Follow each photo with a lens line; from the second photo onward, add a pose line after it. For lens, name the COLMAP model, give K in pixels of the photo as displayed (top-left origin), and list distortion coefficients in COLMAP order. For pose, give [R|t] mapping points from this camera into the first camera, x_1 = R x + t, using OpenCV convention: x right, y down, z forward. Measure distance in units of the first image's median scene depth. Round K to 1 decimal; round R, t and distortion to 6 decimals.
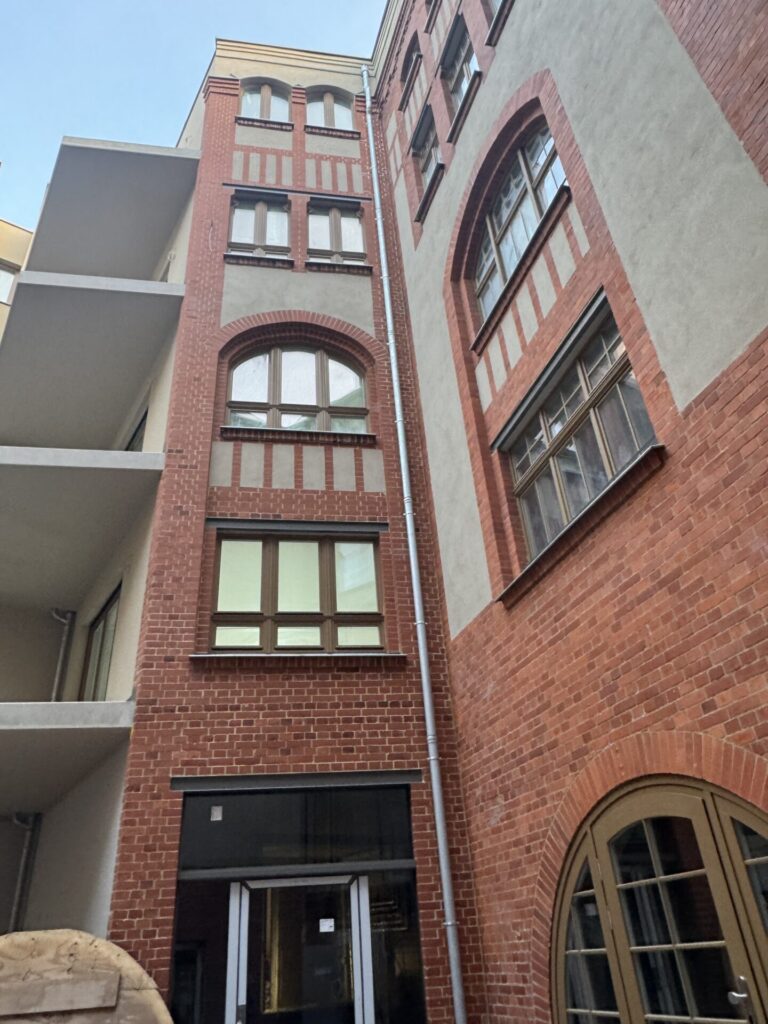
lens RADIAL K [[713.0, 0, 384.0], [0, 713.0, 512.0], [0, 0, 1]] dist [-0.003033, 0.003762]
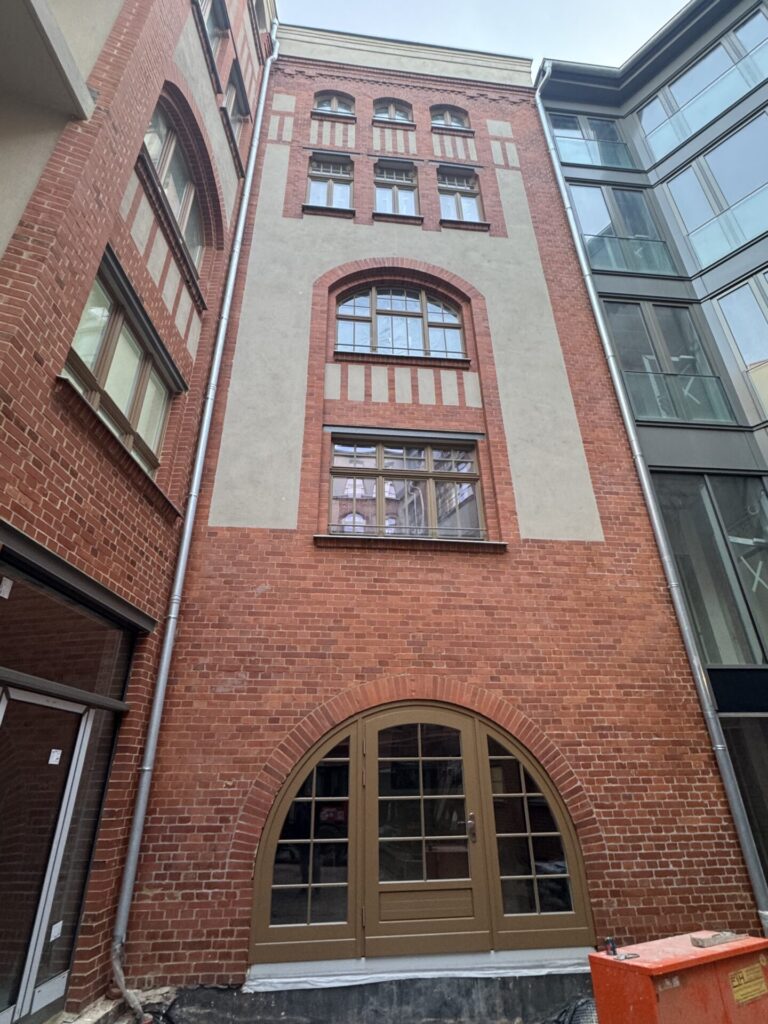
lens RADIAL K [[527.2, 0, 384.0], [0, 527.2, 512.0], [0, 0, 1]] dist [-0.004178, -0.000275]
pose [[0.193375, 0.502502, 0.842673, -0.897962], [-0.522064, 0.779898, -0.345266, 0.491830], [-0.830696, -0.373164, 0.413151, 0.710433]]
